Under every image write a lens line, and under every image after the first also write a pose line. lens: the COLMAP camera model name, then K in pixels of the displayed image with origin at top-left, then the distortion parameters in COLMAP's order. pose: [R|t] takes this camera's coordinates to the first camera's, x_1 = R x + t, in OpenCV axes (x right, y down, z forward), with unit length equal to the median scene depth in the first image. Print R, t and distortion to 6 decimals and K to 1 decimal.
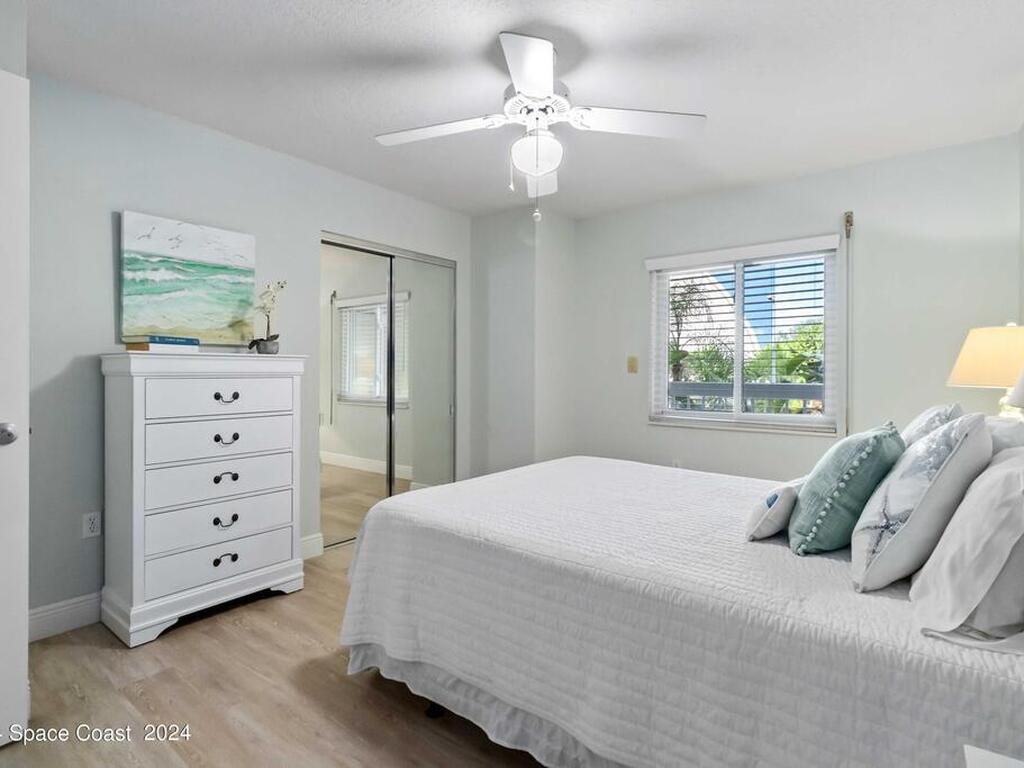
lens RADIAL K [[526.9, 0, 520.6], [0, 526.9, 369.7], [0, 0, 1]] dist [-0.001143, -0.000773]
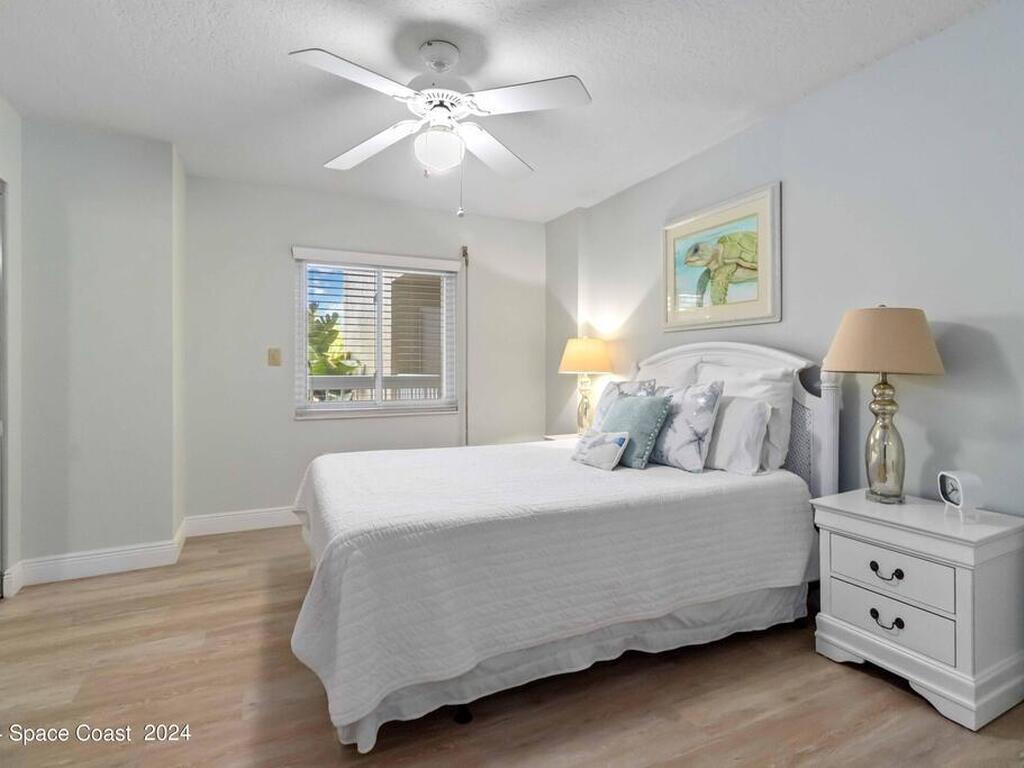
lens RADIAL K [[526.9, 0, 520.6], [0, 526.9, 369.7], [0, 0, 1]] dist [-0.001143, -0.000773]
pose [[0.453791, -0.003939, 0.891100, -0.605271], [-0.002117, 0.999983, 0.005499, 0.010369], [-0.891106, -0.004382, 0.453774, 0.301187]]
